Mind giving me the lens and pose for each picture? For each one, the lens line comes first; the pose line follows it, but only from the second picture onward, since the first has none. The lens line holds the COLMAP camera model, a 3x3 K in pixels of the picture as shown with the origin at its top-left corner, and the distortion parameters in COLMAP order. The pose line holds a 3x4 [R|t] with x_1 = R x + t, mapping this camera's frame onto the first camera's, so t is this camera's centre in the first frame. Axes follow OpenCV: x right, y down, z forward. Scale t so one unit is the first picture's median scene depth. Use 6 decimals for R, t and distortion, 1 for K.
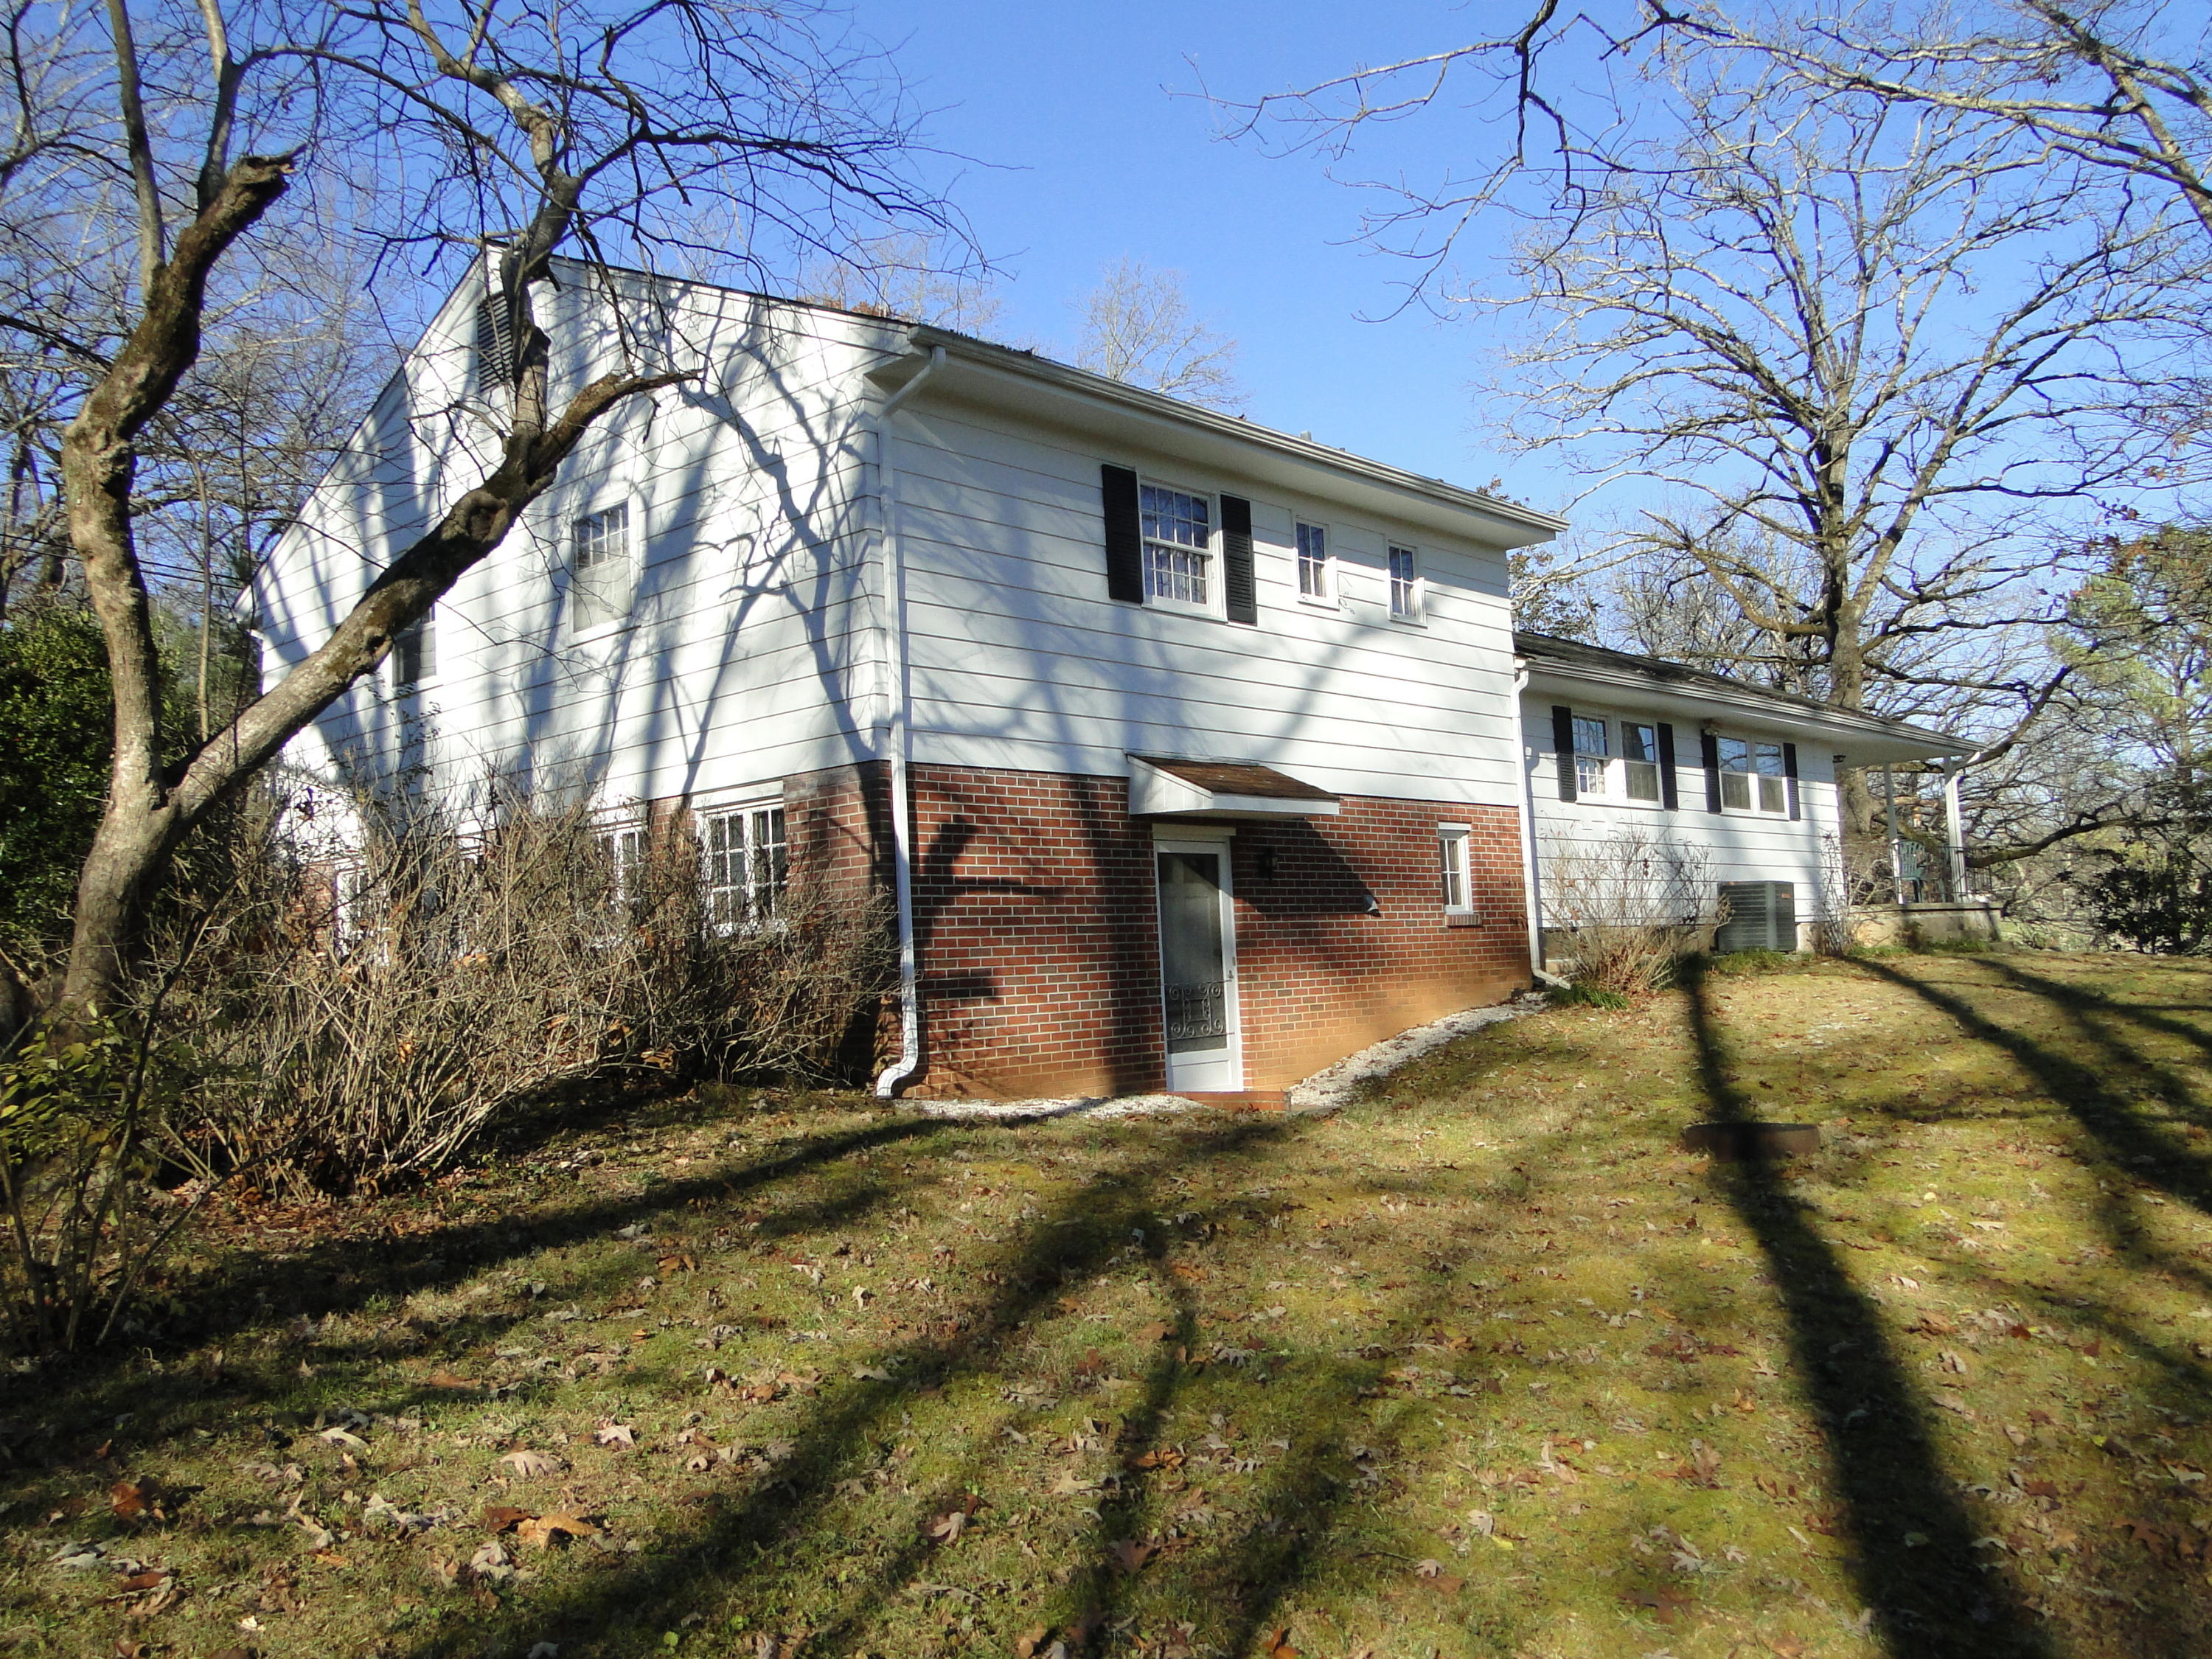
lens RADIAL K [[1844.6, 0, 1106.0], [0, 1844.6, 829.5], [0, 0, 1]] dist [0.014090, -0.000081]
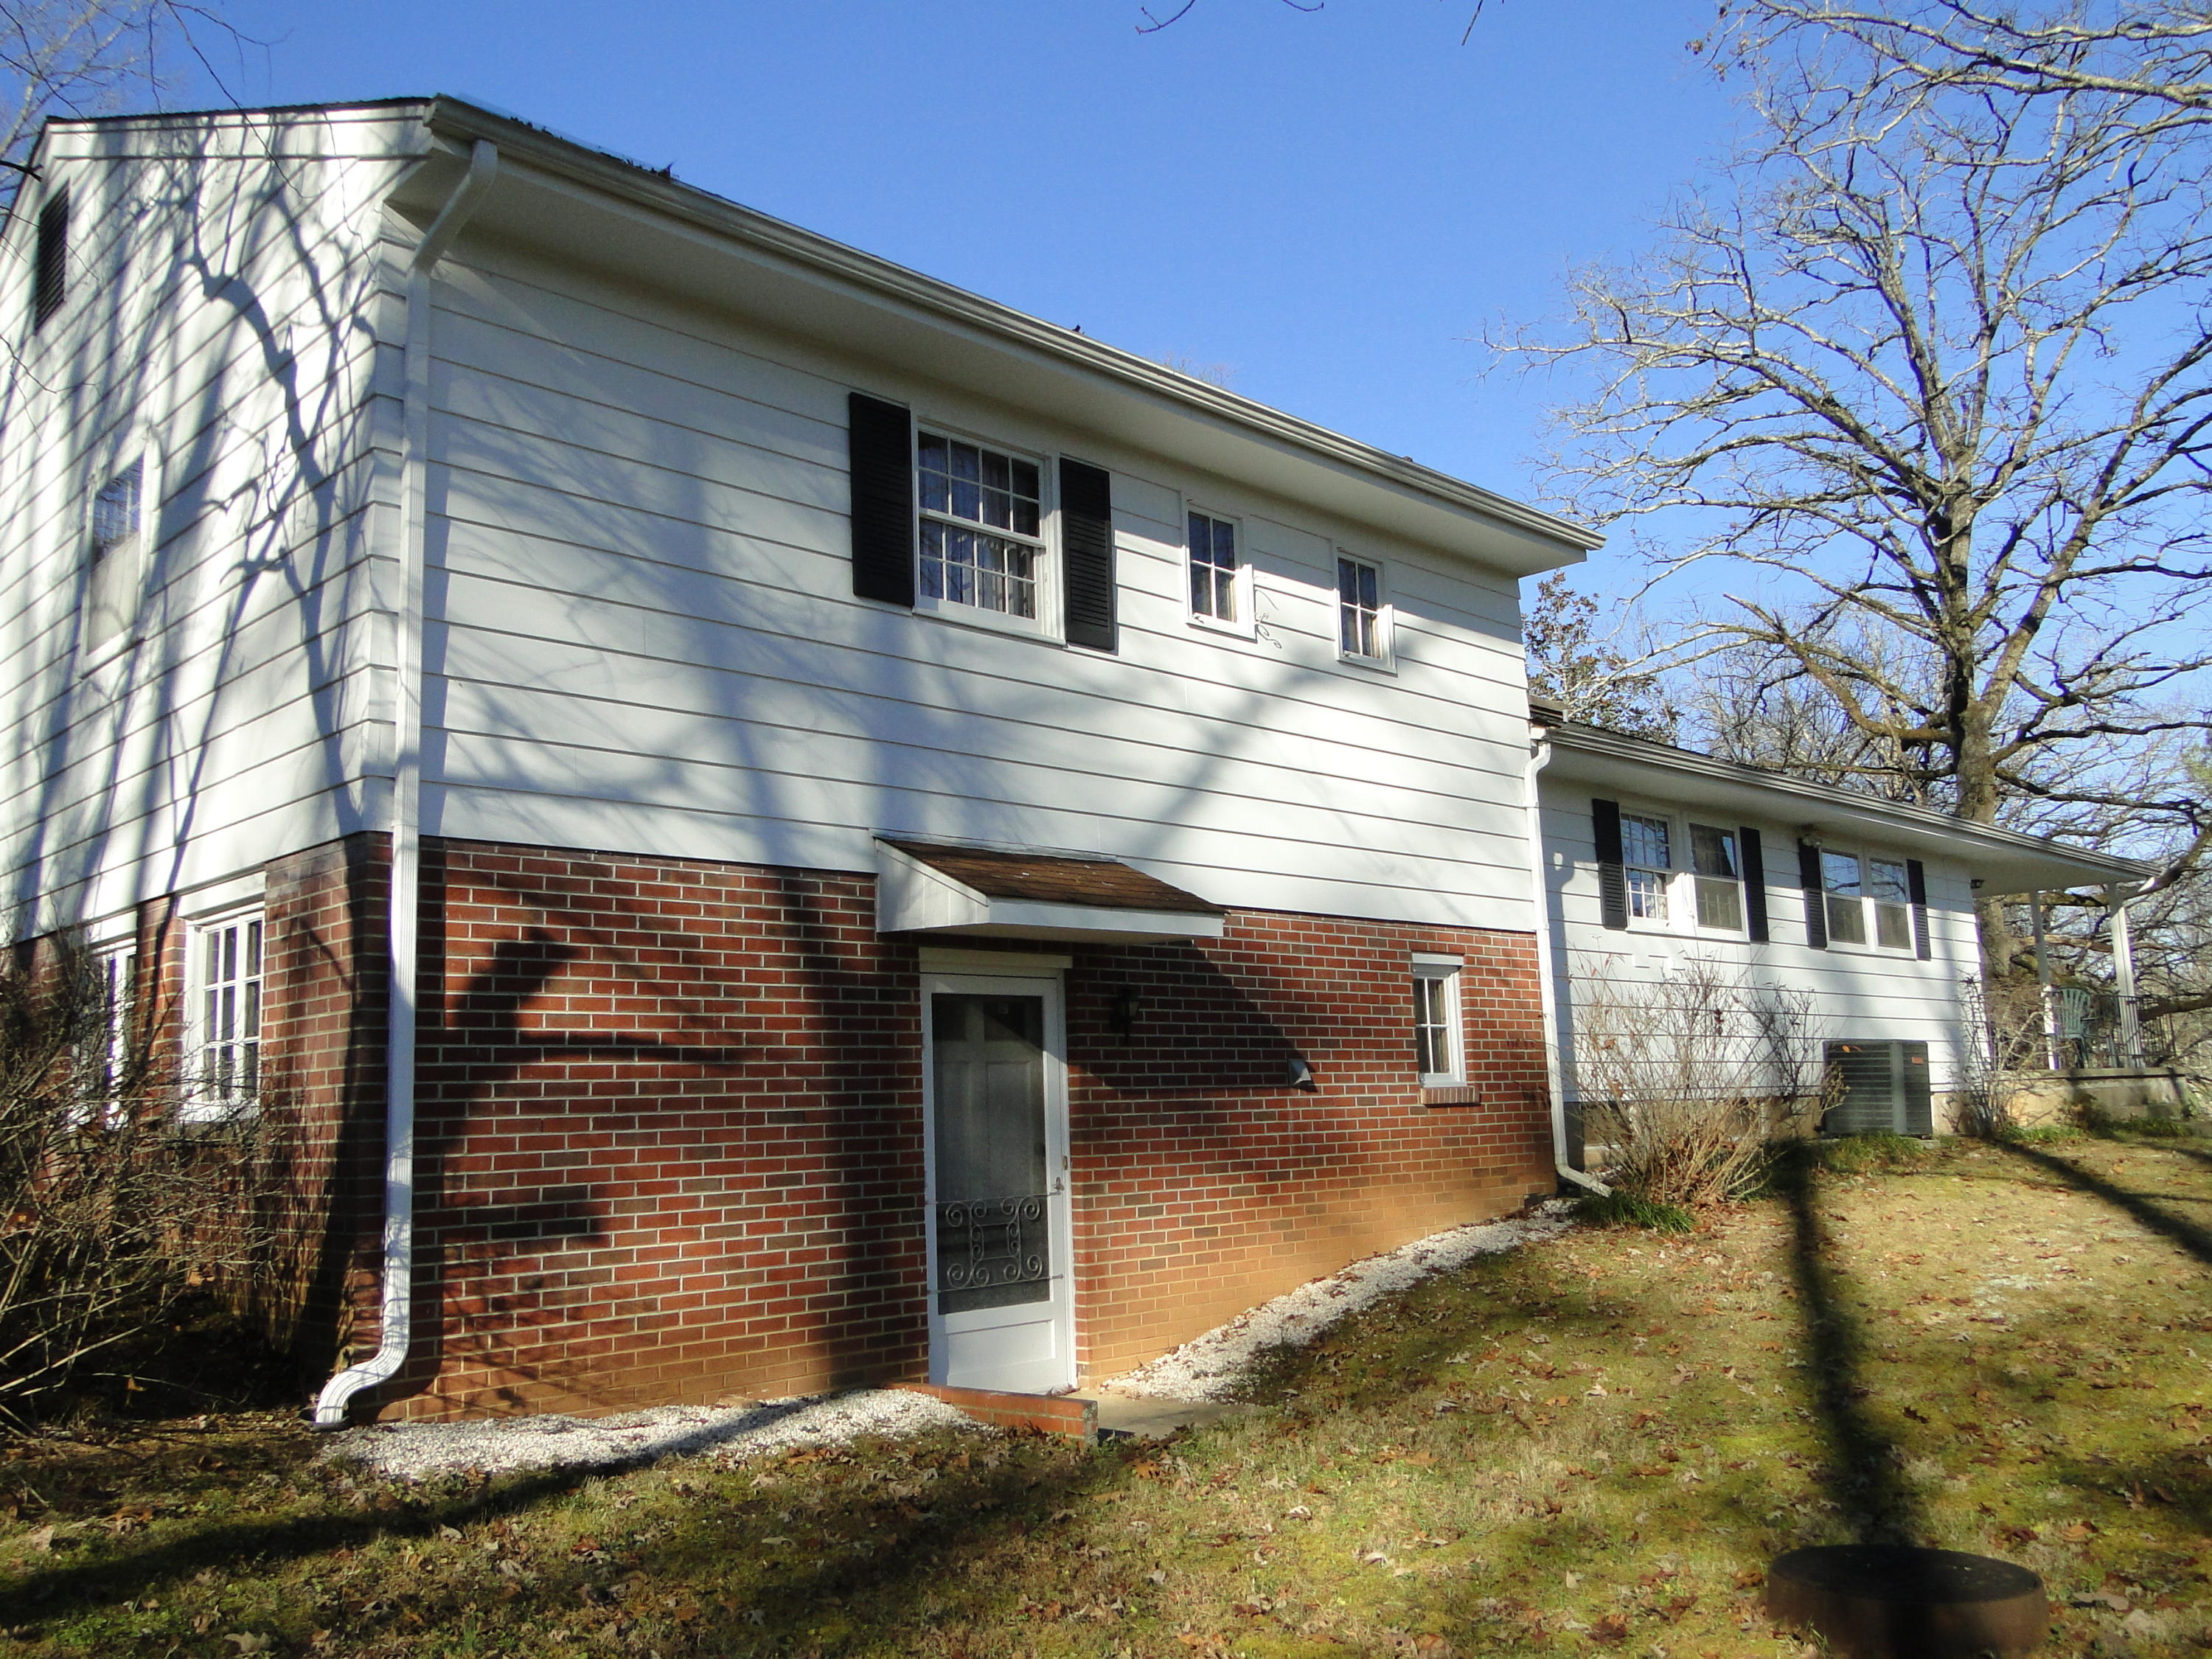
lens RADIAL K [[1844.6, 0, 1106.0], [0, 1844.6, 829.5], [0, 0, 1]] dist [0.014090, -0.000081]
pose [[0.998713, 0.008138, -0.050070, 0.114849], [-0.011744, 0.997324, -0.072157, 0.001278], [0.049349, 0.072652, 0.996136, 0.346287]]
